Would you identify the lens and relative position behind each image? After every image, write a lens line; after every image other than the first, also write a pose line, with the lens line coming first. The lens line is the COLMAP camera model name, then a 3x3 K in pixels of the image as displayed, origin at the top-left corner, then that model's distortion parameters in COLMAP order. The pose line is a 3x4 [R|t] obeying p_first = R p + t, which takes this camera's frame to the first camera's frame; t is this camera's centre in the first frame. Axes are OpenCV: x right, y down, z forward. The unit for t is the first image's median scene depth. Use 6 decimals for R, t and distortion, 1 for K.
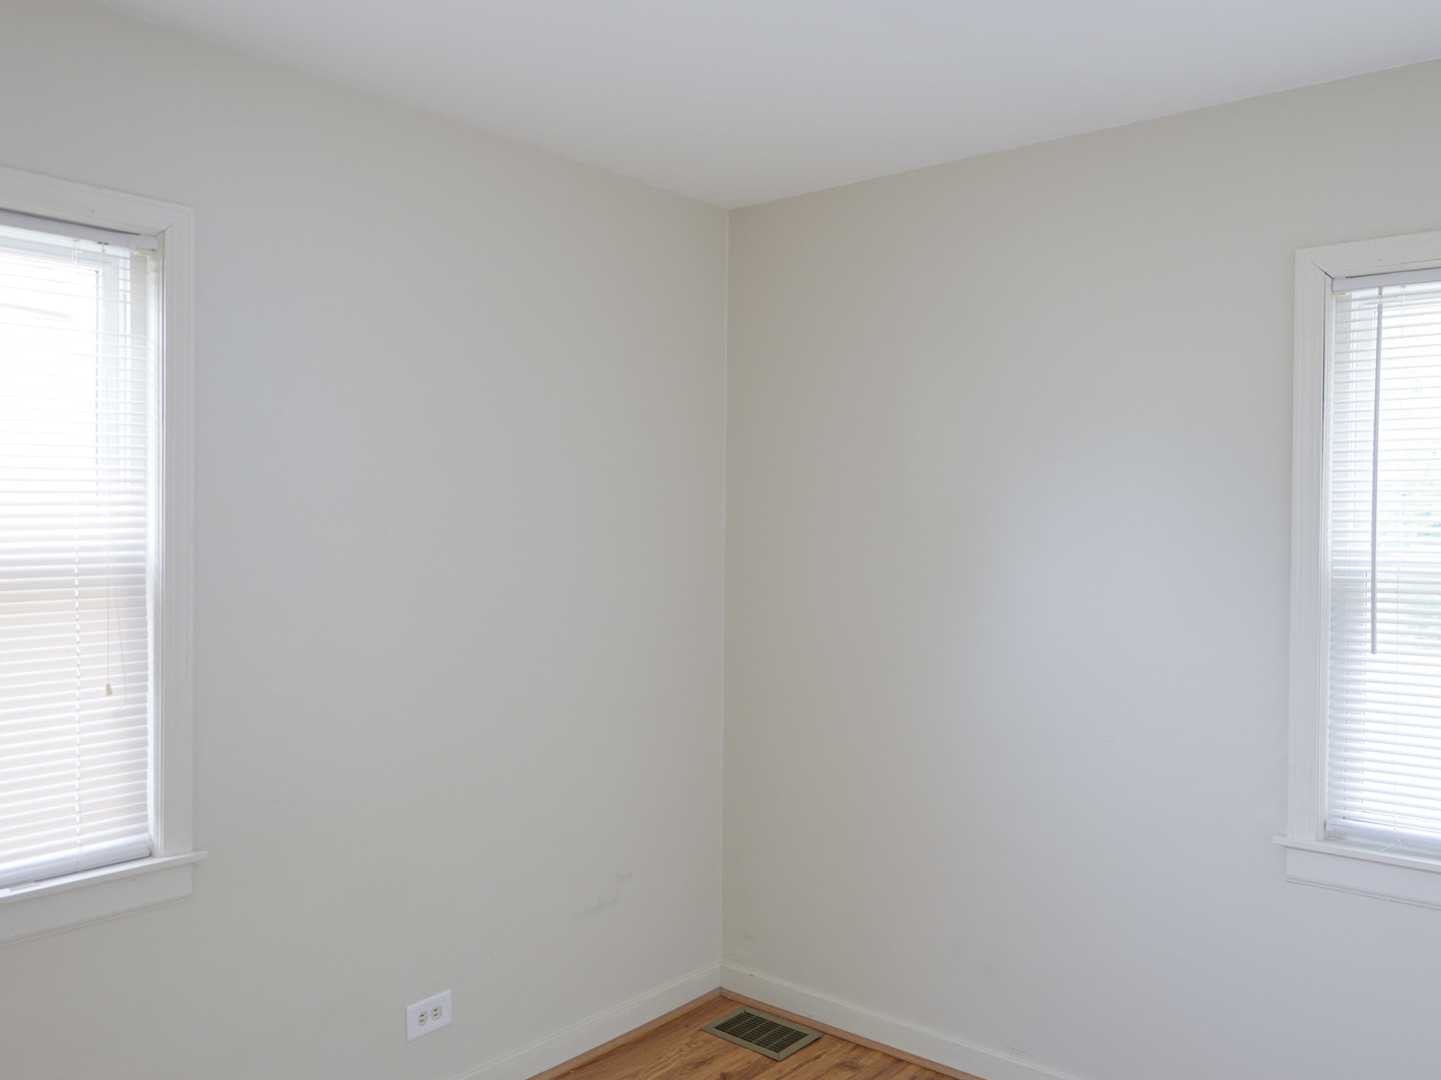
lens RADIAL K [[1169.5, 0, 734.1], [0, 1169.5, 540.6], [0, 0, 1]] dist [-0.000222, 0.008481]
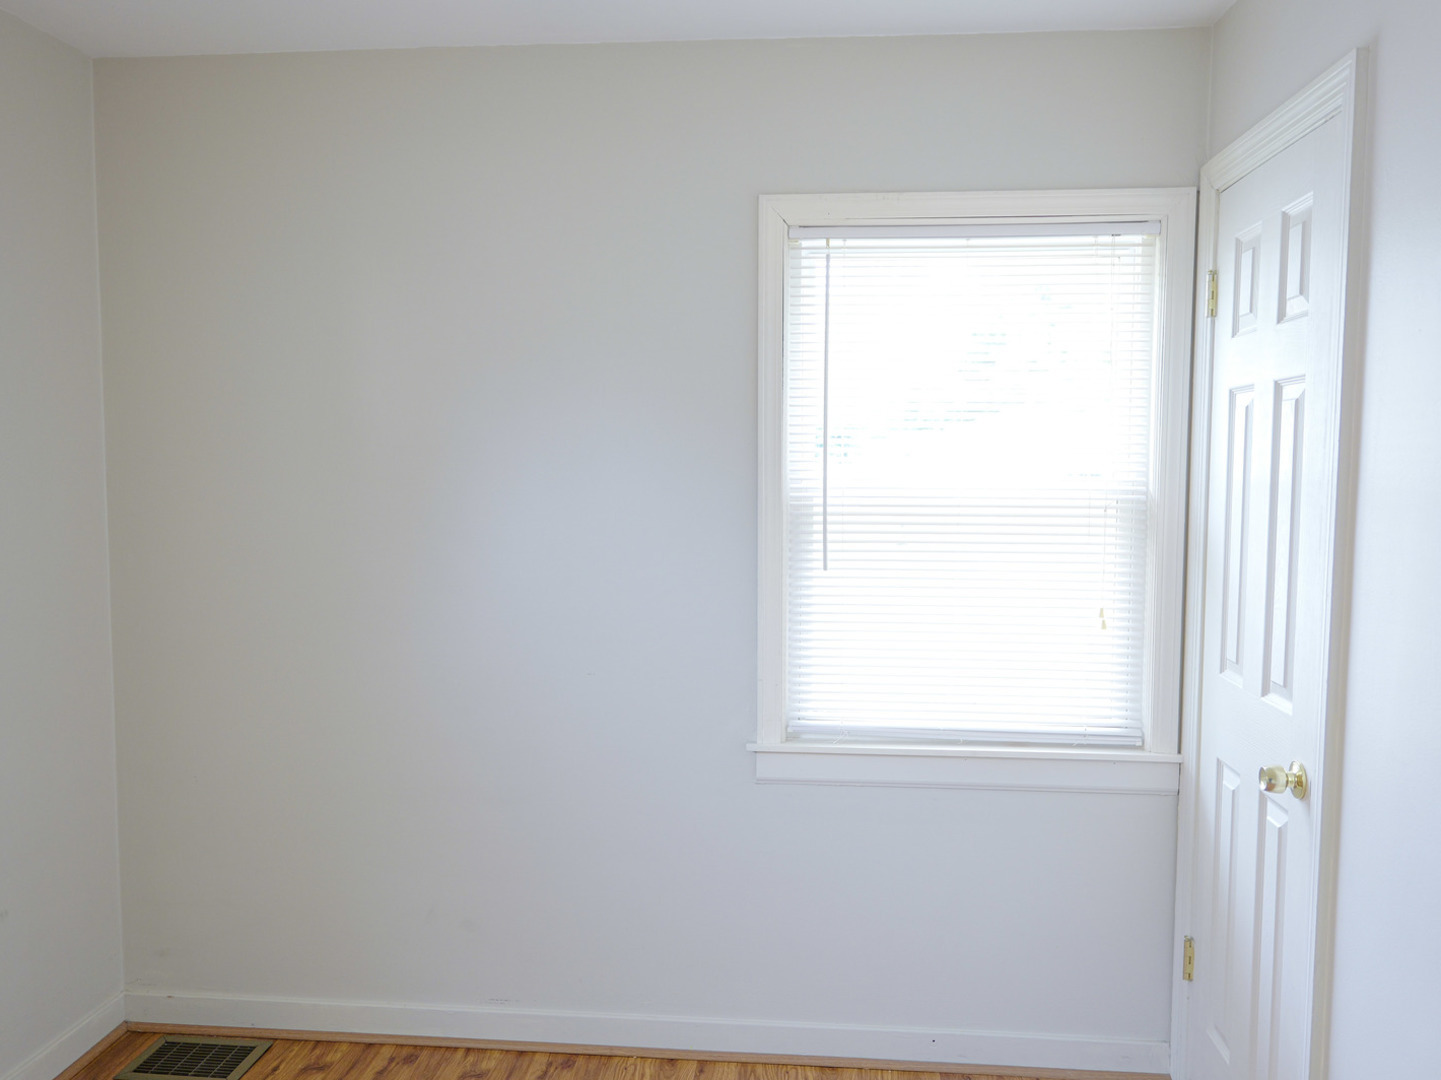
lens RADIAL K [[1169.5, 0, 718.6], [0, 1169.5, 539.0], [0, 0, 1]] dist [-0.000222, 0.008481]
pose [[0.823047, -0.046491, 0.566067, -0.163846], [0.013599, 0.997972, 0.062191, -0.004053], [-0.567810, -0.043488, 0.822010, 0.136279]]
